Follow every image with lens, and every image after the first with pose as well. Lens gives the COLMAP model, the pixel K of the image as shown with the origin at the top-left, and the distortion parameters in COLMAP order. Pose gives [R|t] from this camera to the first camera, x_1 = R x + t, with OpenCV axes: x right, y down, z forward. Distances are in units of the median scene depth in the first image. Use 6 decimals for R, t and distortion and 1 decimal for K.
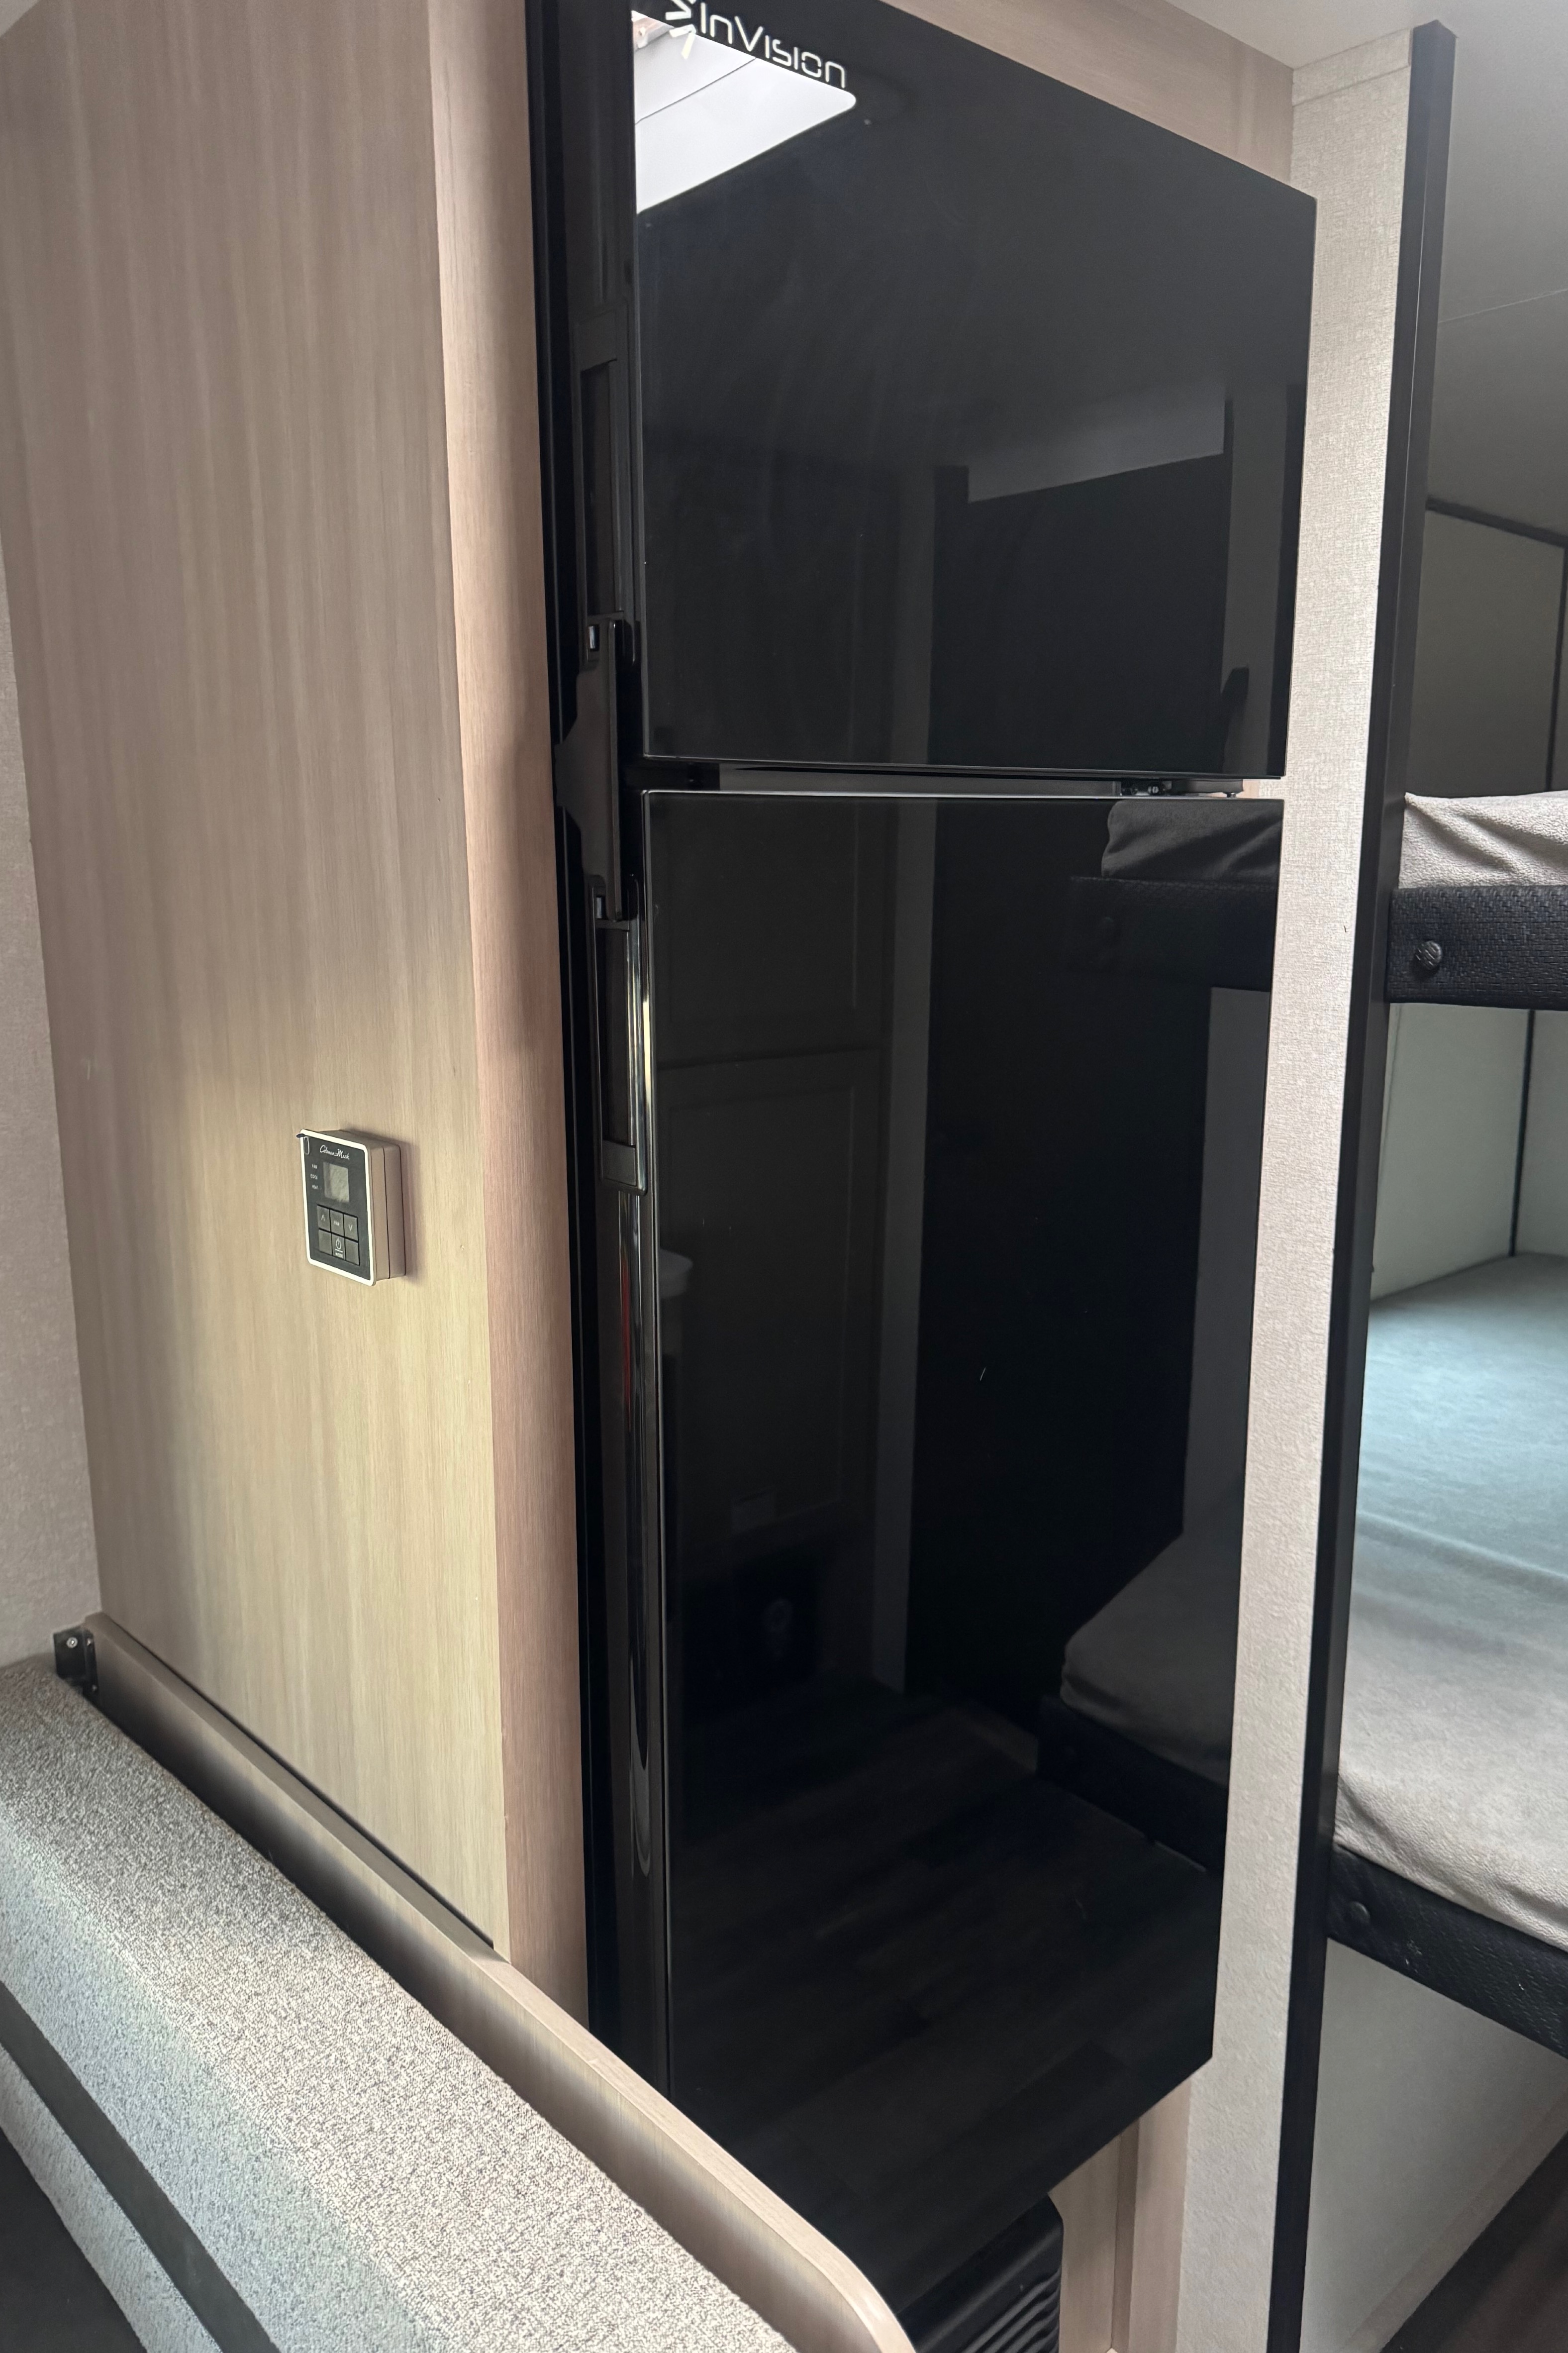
lens RADIAL K [[1631.8, 0, 774.6], [0, 1631.8, 1194.7], [0, 0, 1]] dist [-0.002075, -0.009055]
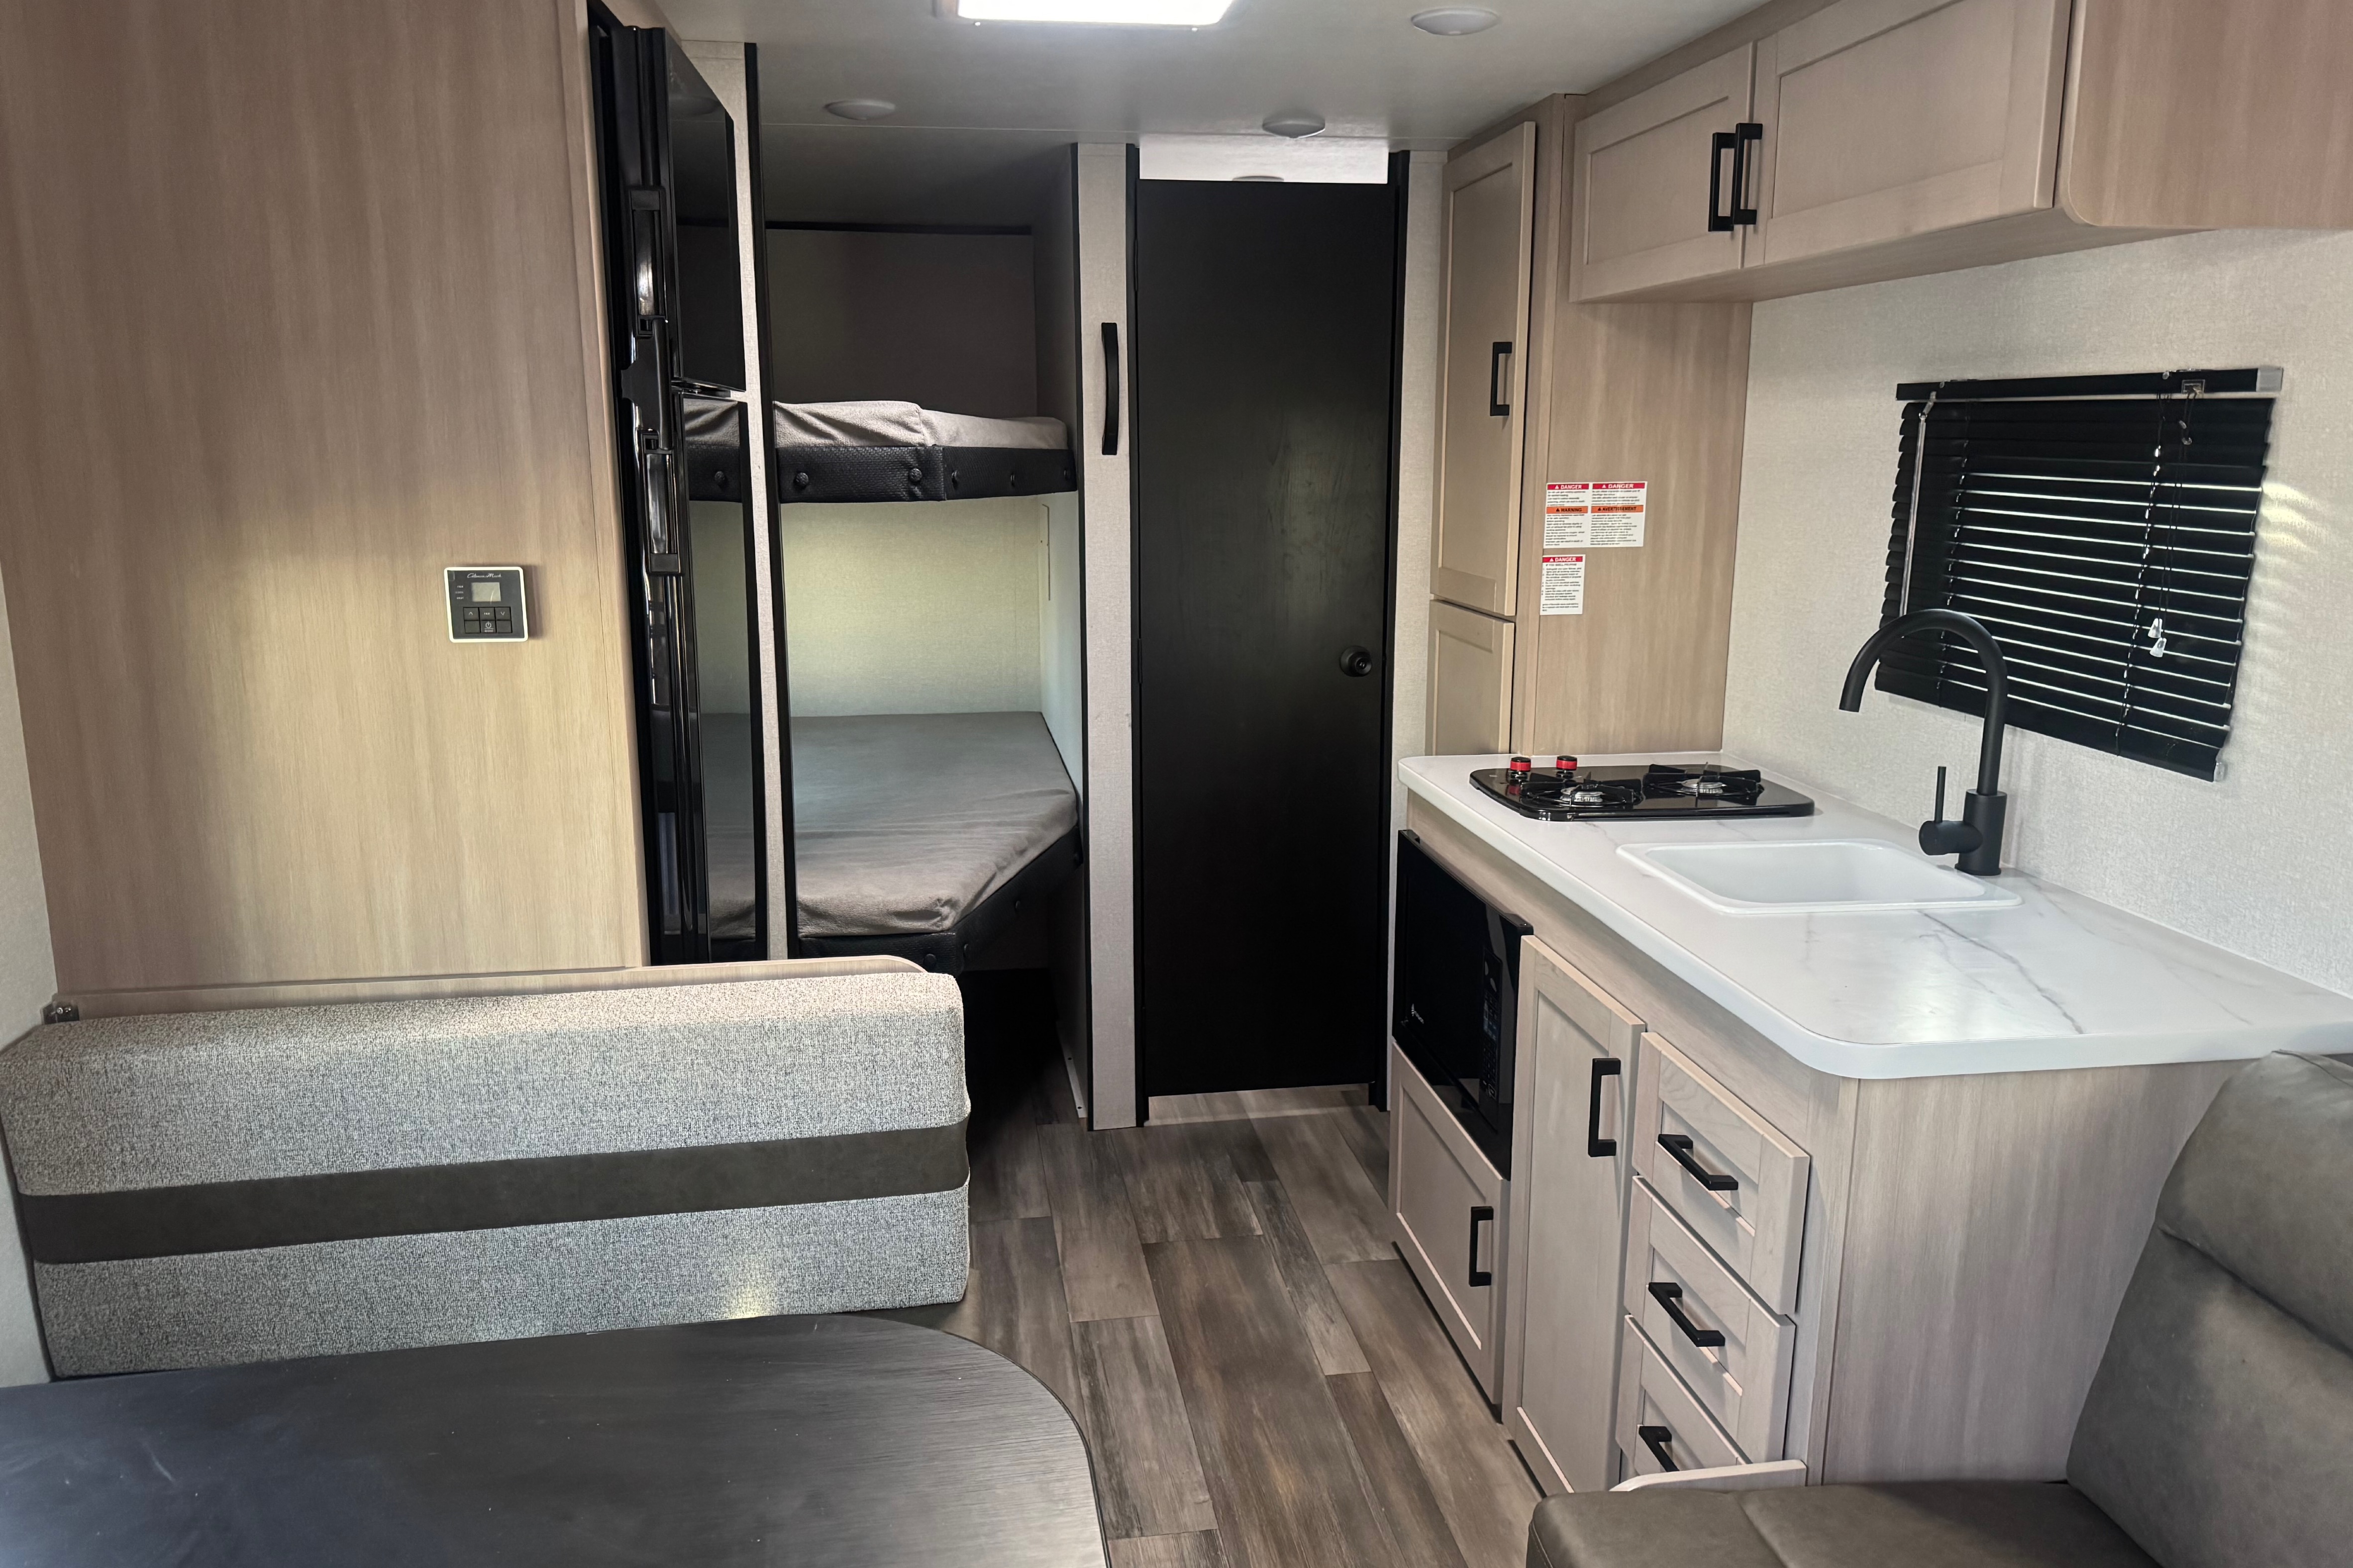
lens RADIAL K [[1631.8, 0, 1176.5], [0, 1631.8, 784.0], [0, 0, 1]] dist [-0.002075, -0.009055]
pose [[0.559745, -0.153880, 0.814252, -1.166325], [0.150356, 0.985157, 0.082819, 0.147382], [-0.814910, 0.076070, 0.574573, -0.606073]]
